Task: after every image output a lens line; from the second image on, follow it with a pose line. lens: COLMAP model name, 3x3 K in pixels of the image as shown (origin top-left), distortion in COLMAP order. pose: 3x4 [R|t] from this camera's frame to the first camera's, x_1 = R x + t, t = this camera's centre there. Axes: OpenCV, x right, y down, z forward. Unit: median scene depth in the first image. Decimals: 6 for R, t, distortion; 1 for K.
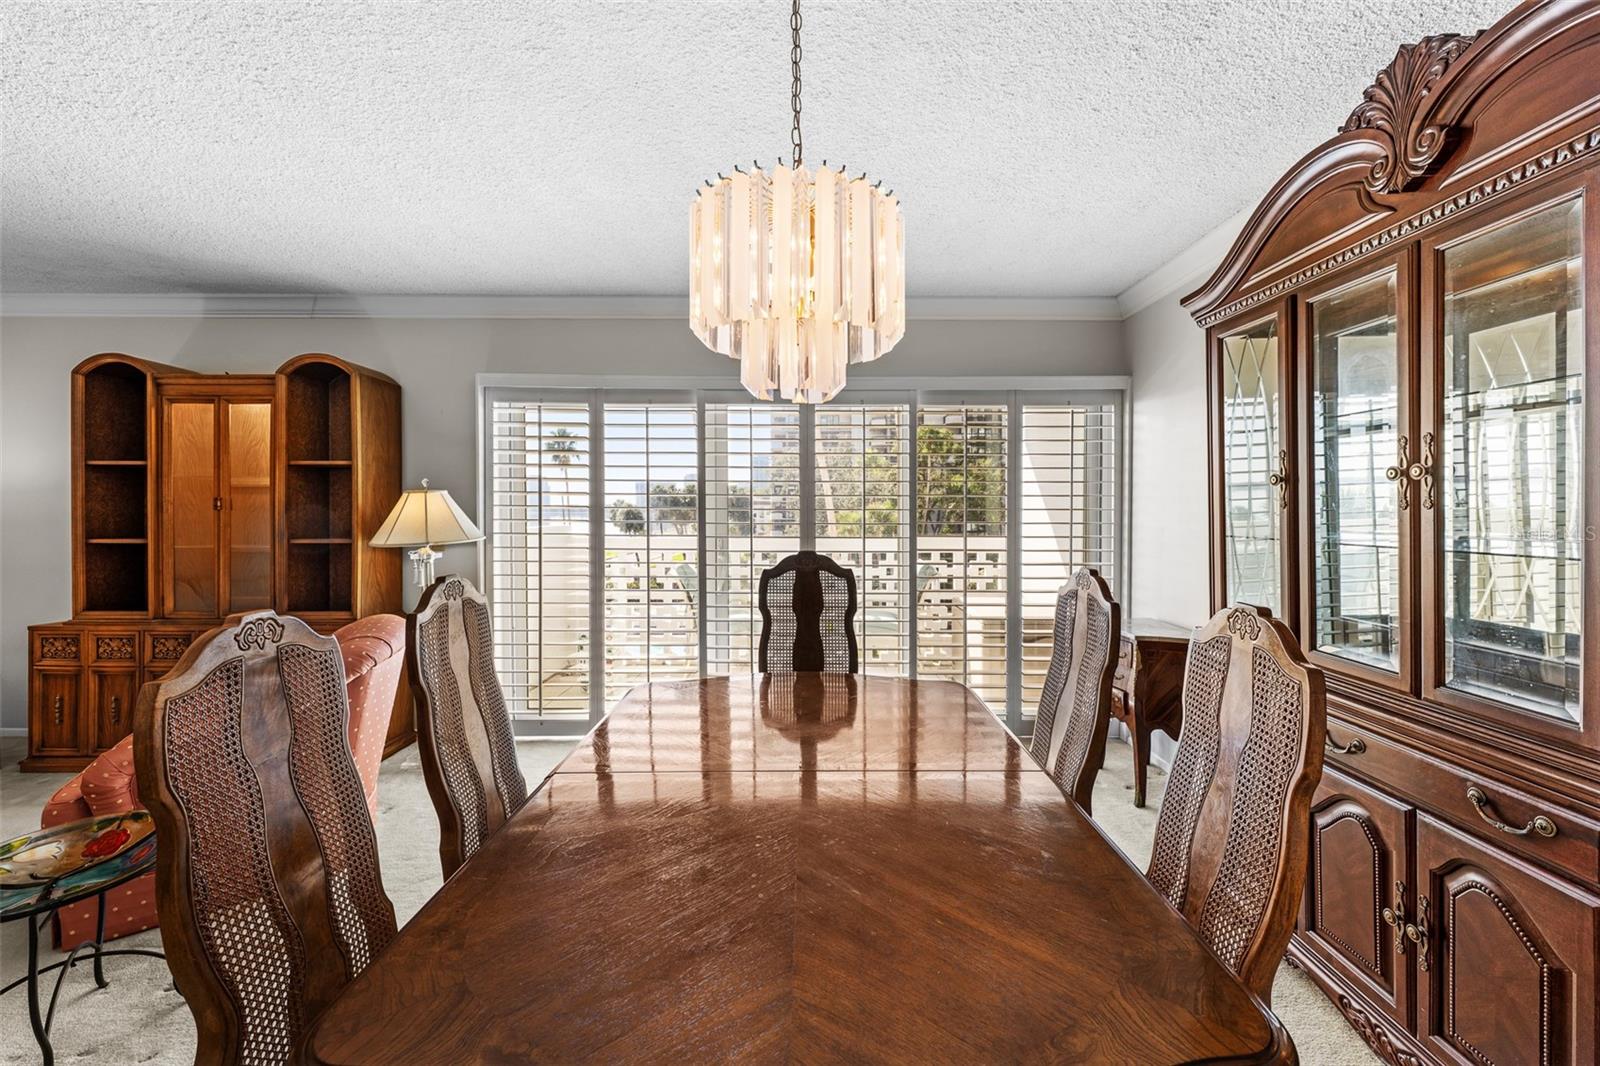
lens RADIAL K [[639.8, 0, 809.4], [0, 639.8, 510.3], [0, 0, 1]] dist [-0.001238, 0.000053]
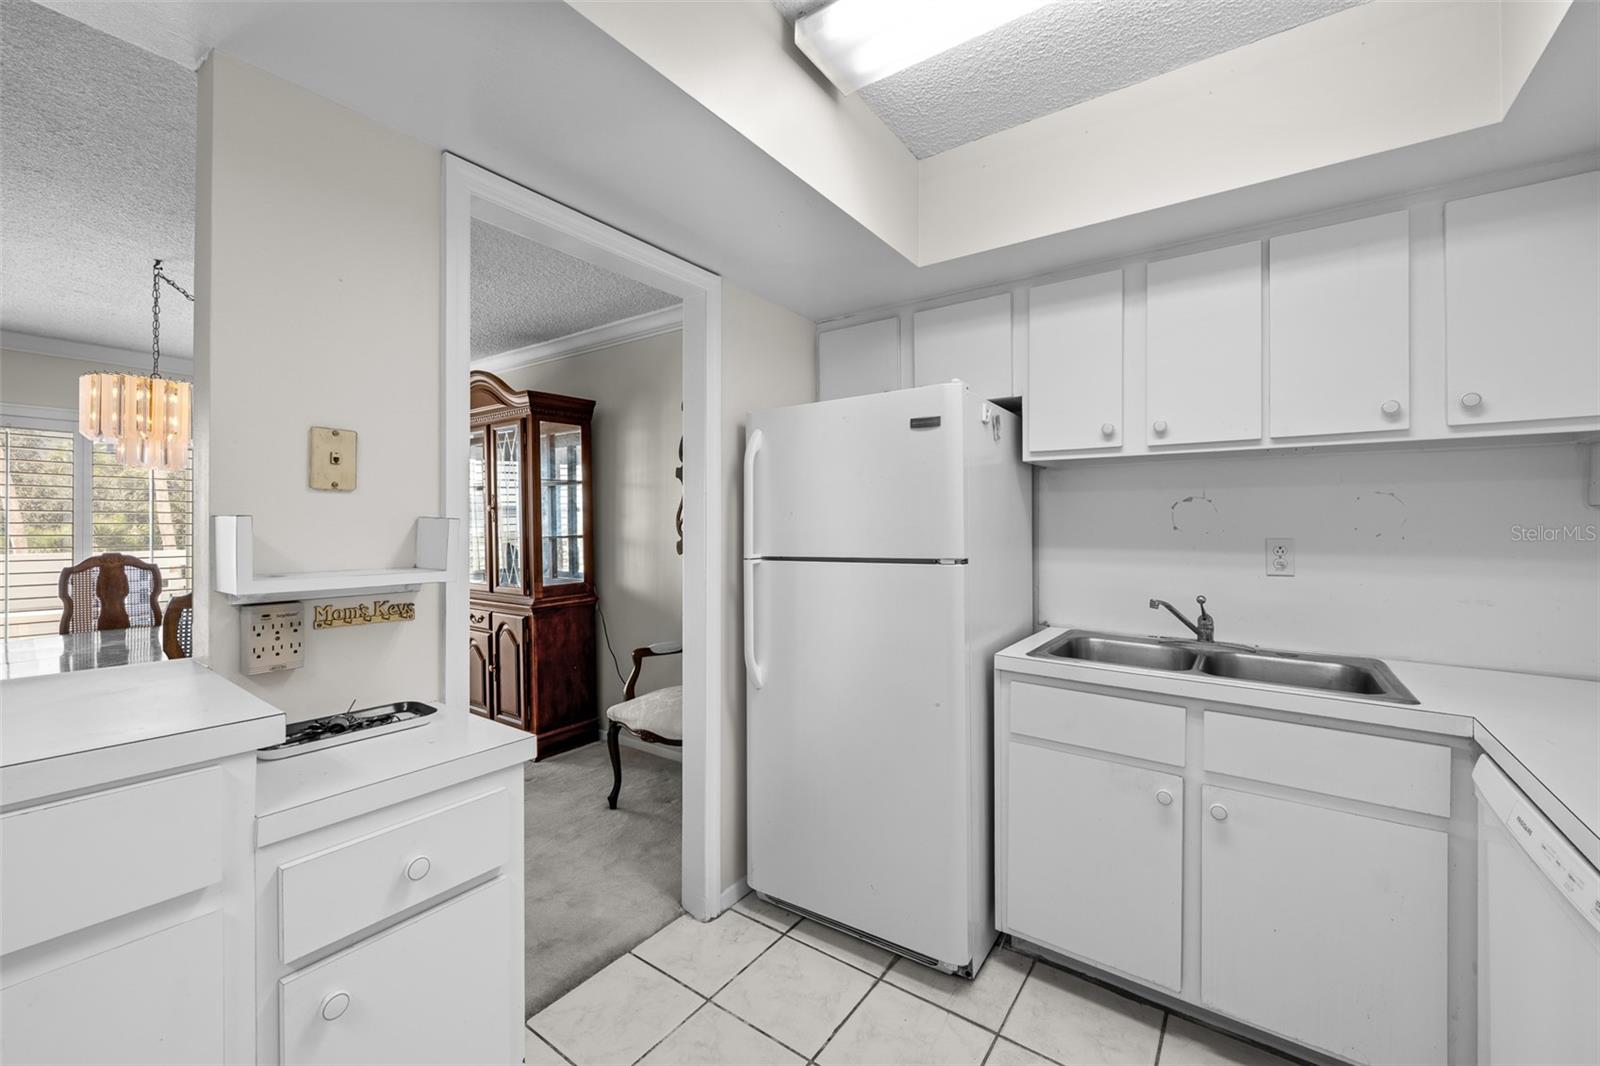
lens RADIAL K [[643.1, 0, 802.5], [0, 643.1, 524.6], [0, 0, 1]] dist [-0.000773, -0.000275]
pose [[0.588715, -0.000287, 0.808341, -0.203266], [0.002188, 0.999997, -0.001238, 0.006398], [-0.808338, 0.002498, 0.588714, -0.837129]]
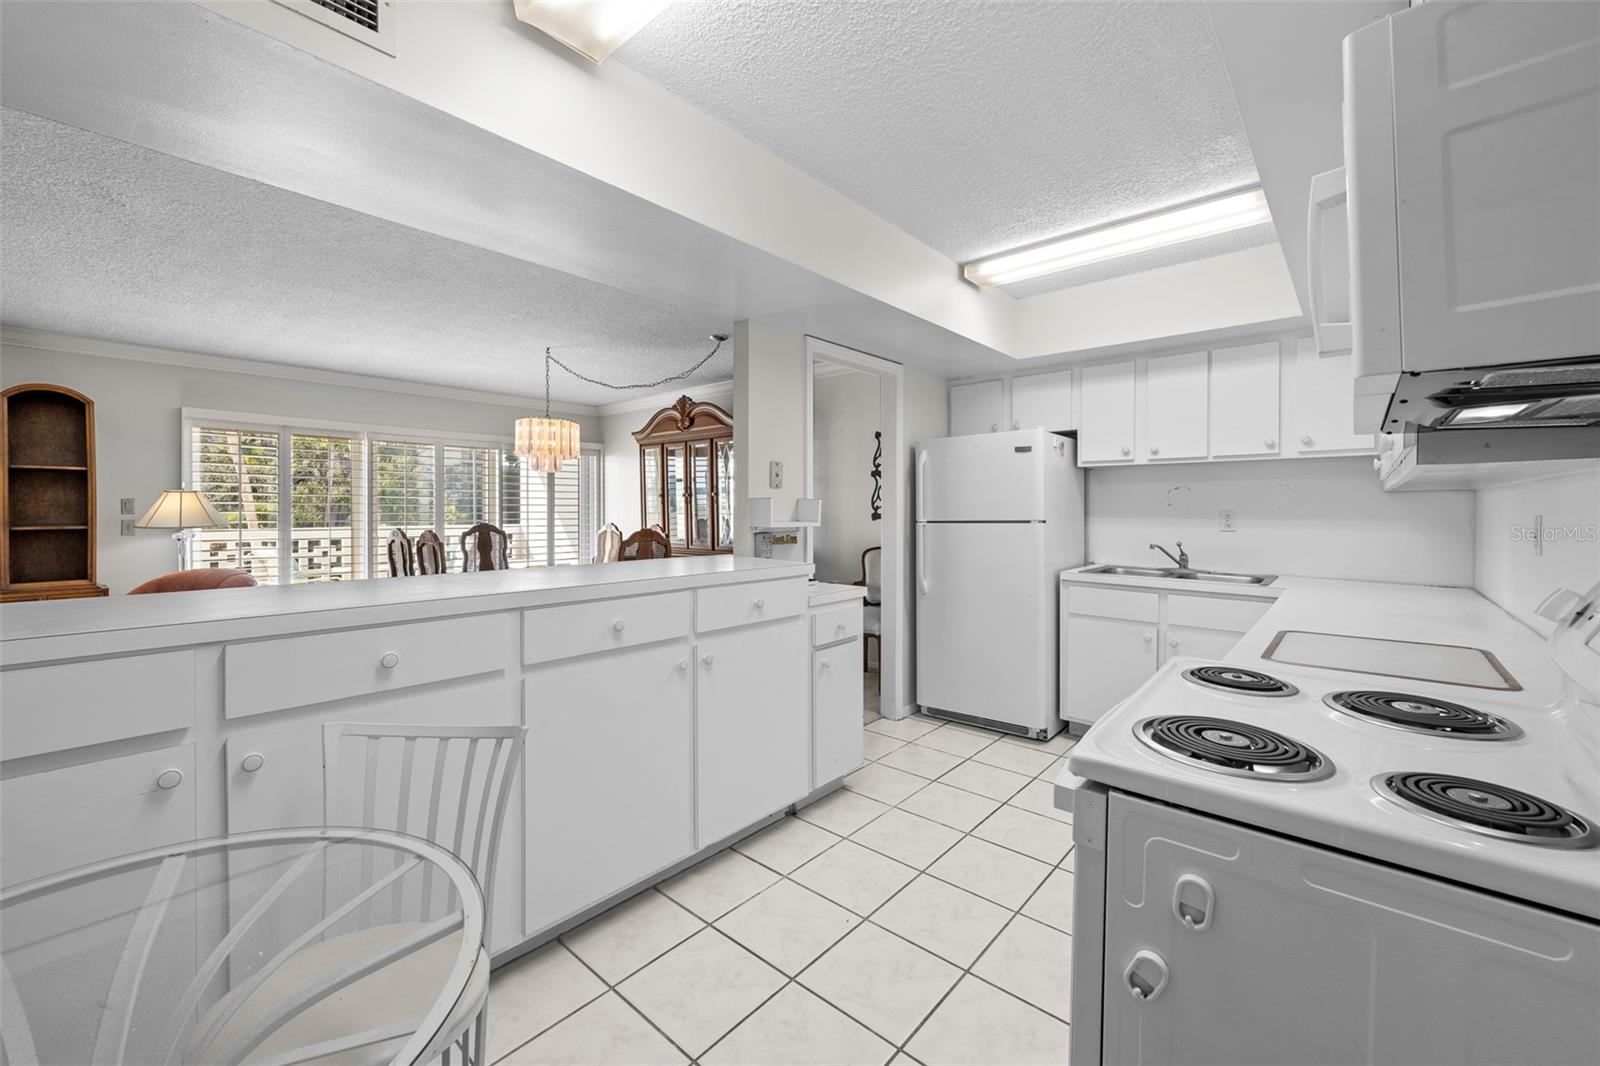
lens RADIAL K [[643.4, 0, 799.2], [0, 643.4, 519.0], [0, 0, 1]] dist [0.003855, 0.000106]
pose [[0.667580, -0.012514, 0.744433, -0.744476], [0.003291, 0.999899, 0.013857, 0.017444], [-0.744531, -0.006801, 0.667554, -1.035849]]
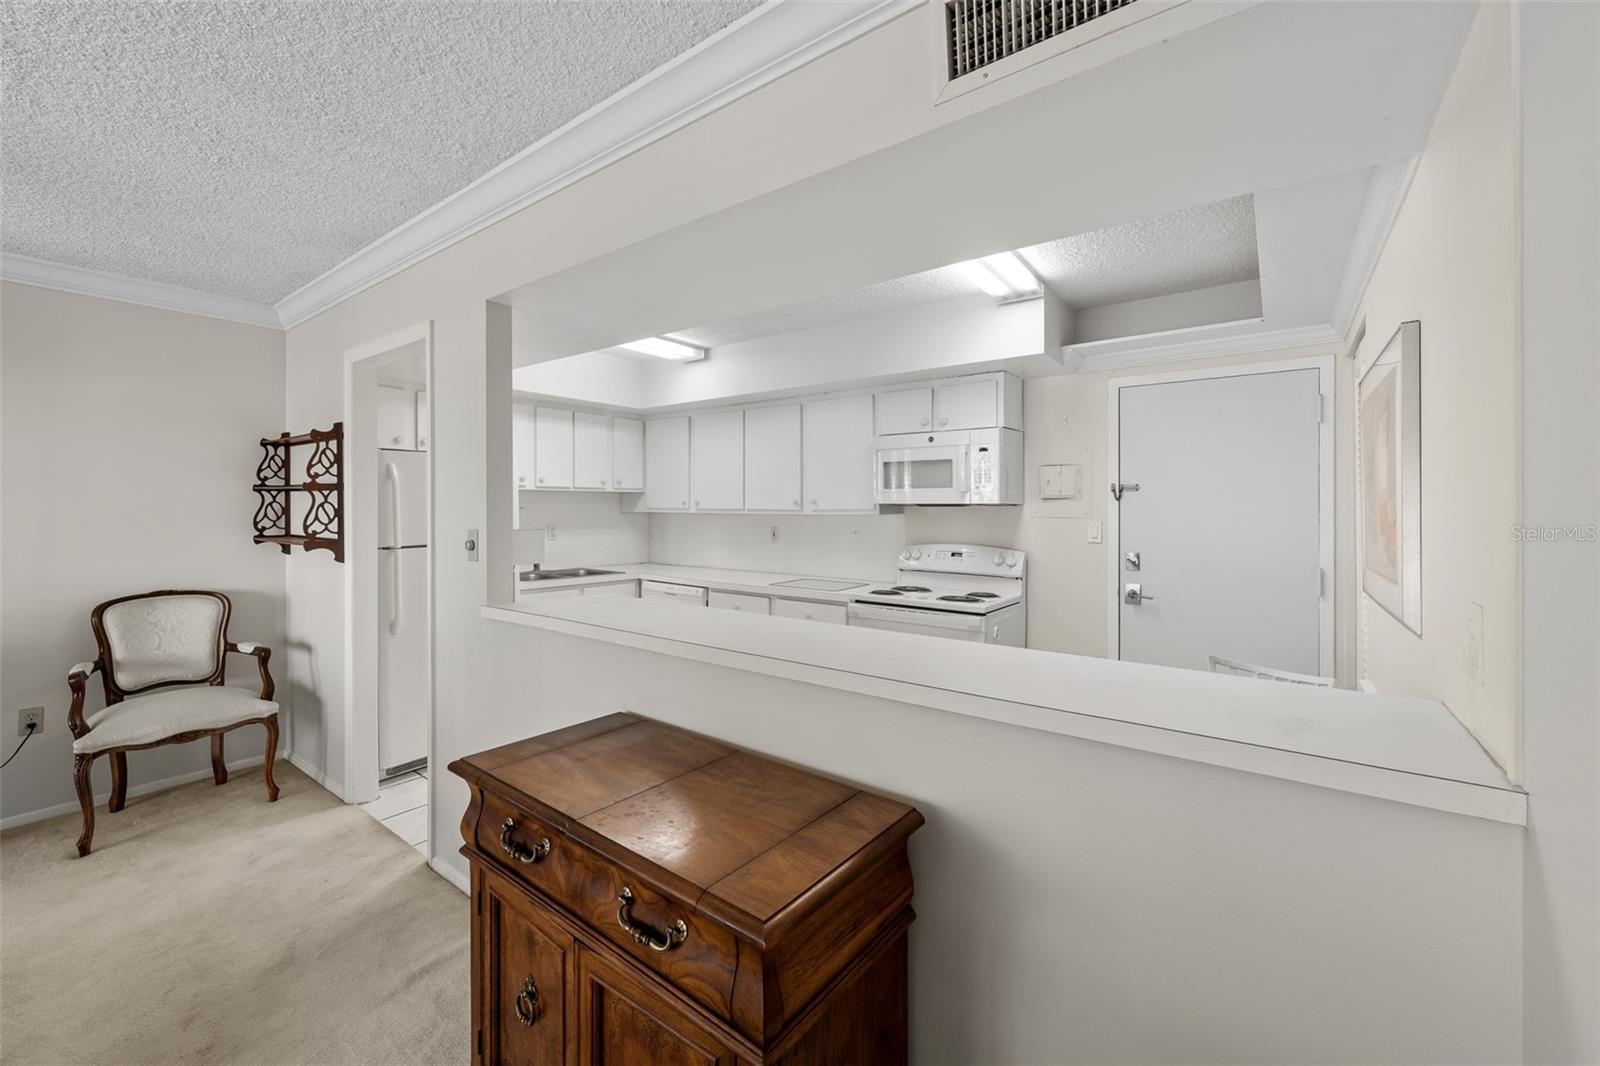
lens RADIAL K [[645.4, 0, 796.6], [0, 645.4, 504.5], [0, 0, 1]] dist [0.001181, 0.000216]
pose [[-0.794588, -0.001021, 0.607148, -0.814372], [-0.001038, 0.999999, 0.000323, -0.029063], [-0.607148, -0.000374, -0.794588, 0.018586]]
